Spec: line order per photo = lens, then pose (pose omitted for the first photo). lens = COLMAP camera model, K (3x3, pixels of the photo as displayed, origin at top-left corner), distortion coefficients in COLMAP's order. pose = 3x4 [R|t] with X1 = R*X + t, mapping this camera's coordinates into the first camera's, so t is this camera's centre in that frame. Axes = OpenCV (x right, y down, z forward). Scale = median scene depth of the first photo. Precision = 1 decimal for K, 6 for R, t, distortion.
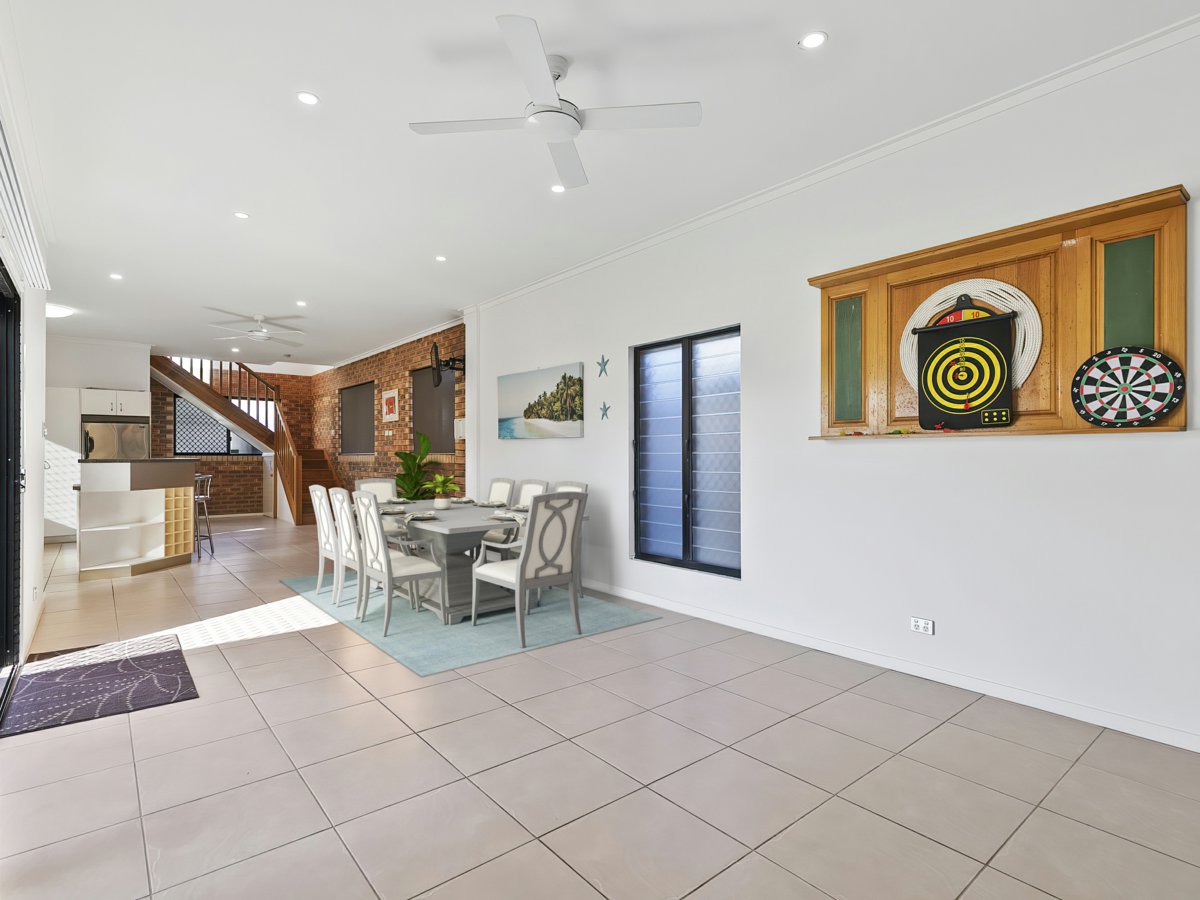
lens RADIAL K [[615.1, 0, 600.0], [0, 615.1, 450.0], [0, 0, 1]] dist [0.000511, -0.000038]
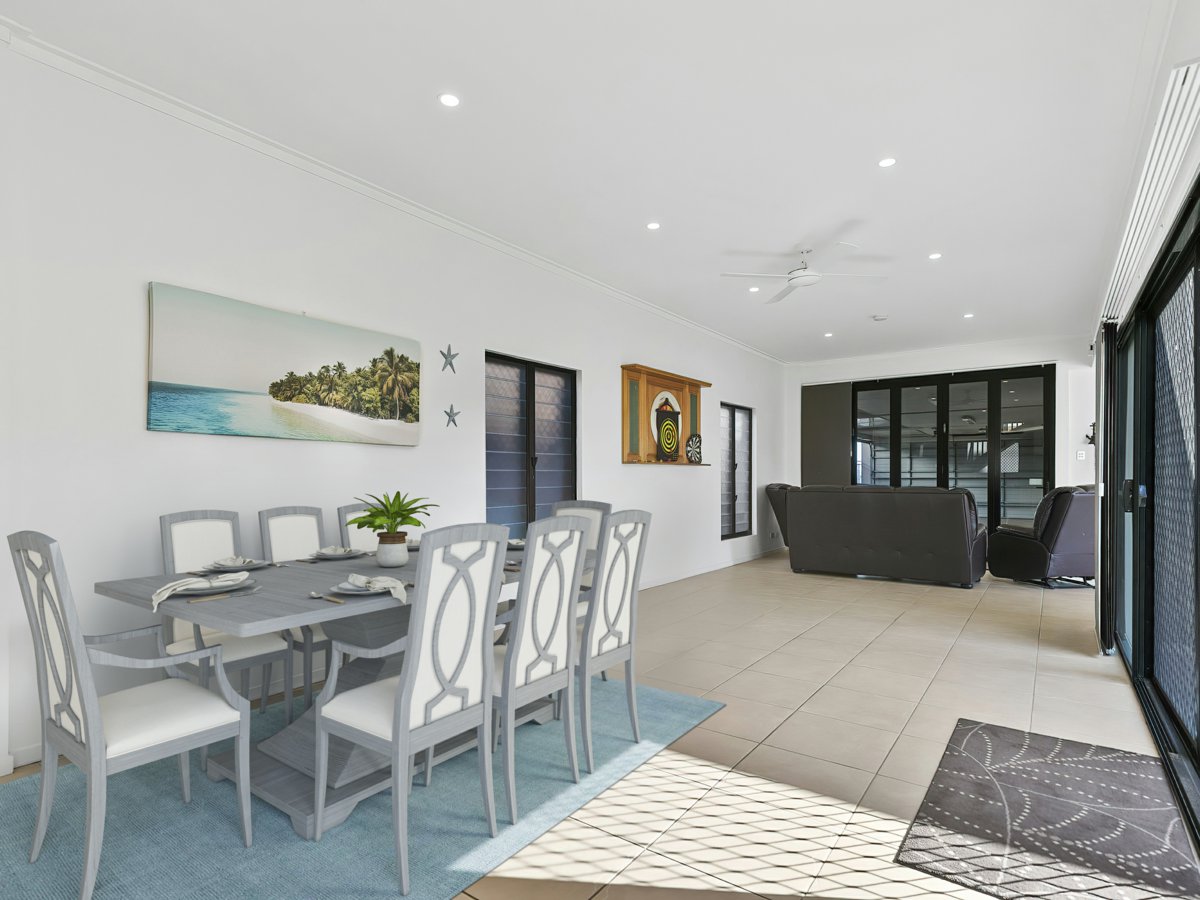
lens RADIAL K [[615.1, 0, 600.0], [0, 615.1, 450.0], [0, 0, 1]] dist [0.000511, -0.000038]
pose [[-0.251756, 0.044194, 0.966781, -0.749586], [-0.006943, 0.998849, -0.047468, 0.015333], [-0.967766, -0.018663, -0.251160, 0.943347]]
